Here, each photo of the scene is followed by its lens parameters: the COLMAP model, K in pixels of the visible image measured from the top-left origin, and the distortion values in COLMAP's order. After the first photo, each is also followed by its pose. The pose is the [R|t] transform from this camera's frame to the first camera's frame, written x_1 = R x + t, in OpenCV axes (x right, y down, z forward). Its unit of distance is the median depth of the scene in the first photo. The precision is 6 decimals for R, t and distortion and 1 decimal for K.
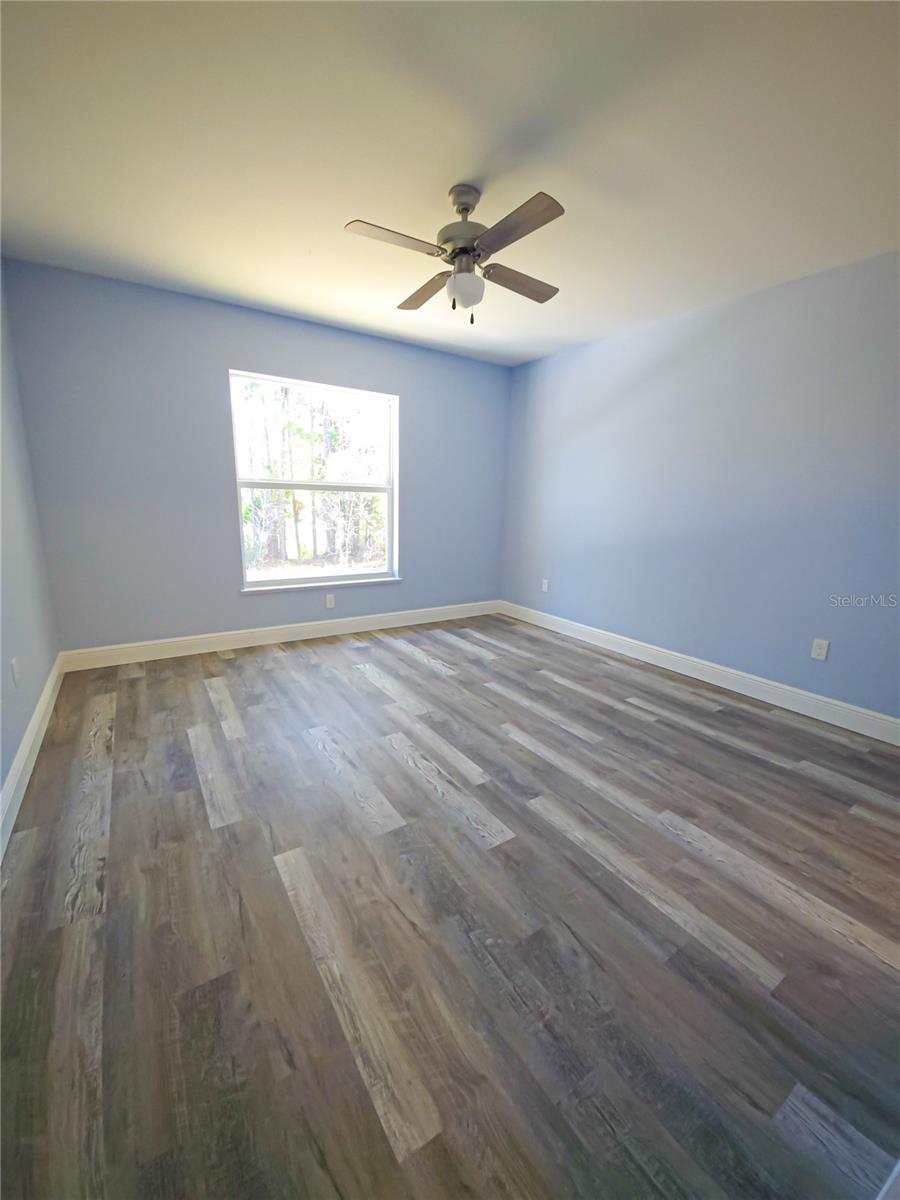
lens RADIAL K [[476.7, 0, 450.0], [0, 476.7, 600.0], [0, 0, 1]] dist [-0.002093, -0.007468]
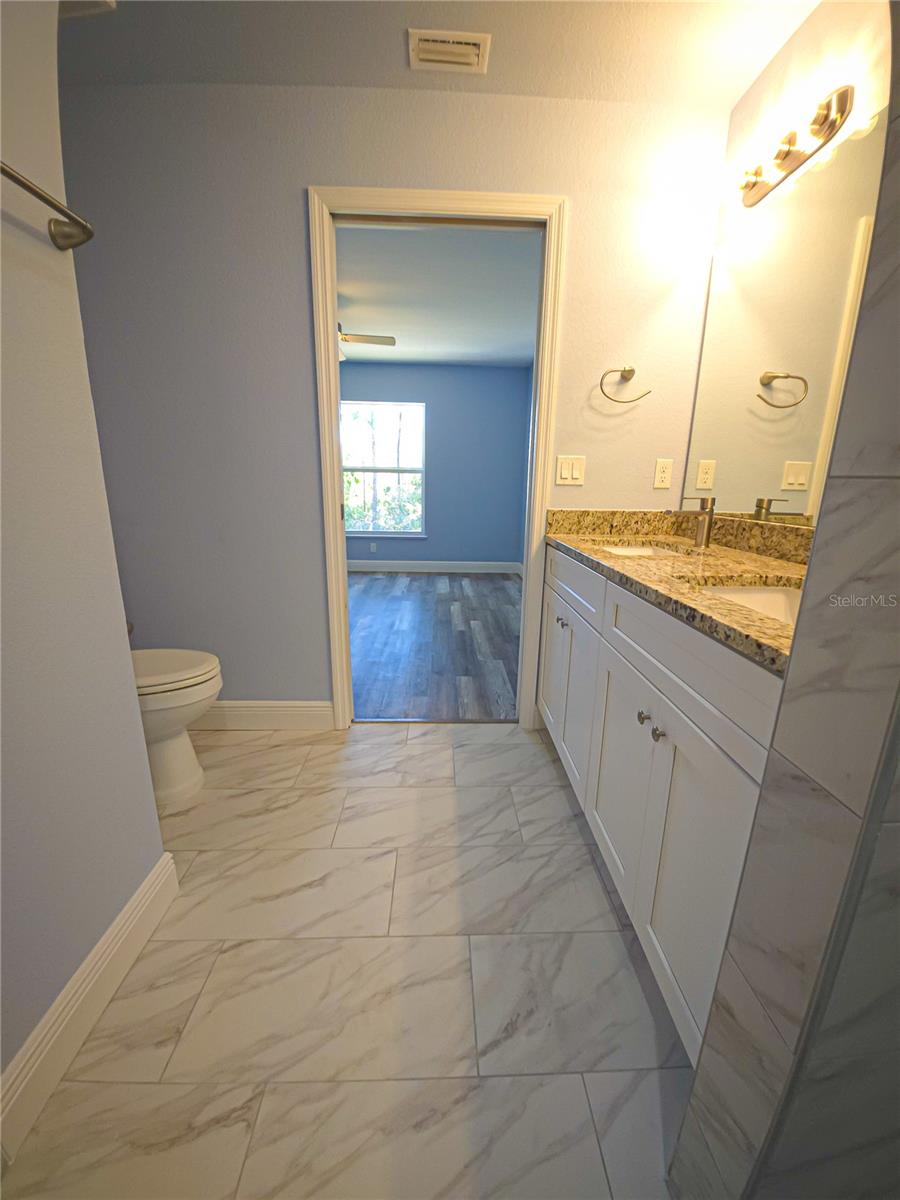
lens RADIAL K [[476.7, 0, 450.0], [0, 476.7, 600.0], [0, 0, 1]] dist [-0.002093, -0.007468]
pose [[0.850486, 0.117240, -0.512766, 0.736989], [-0.102519, 0.993095, 0.057022, 0.055922], [0.515911, 0.004072, 0.856633, -0.151614]]
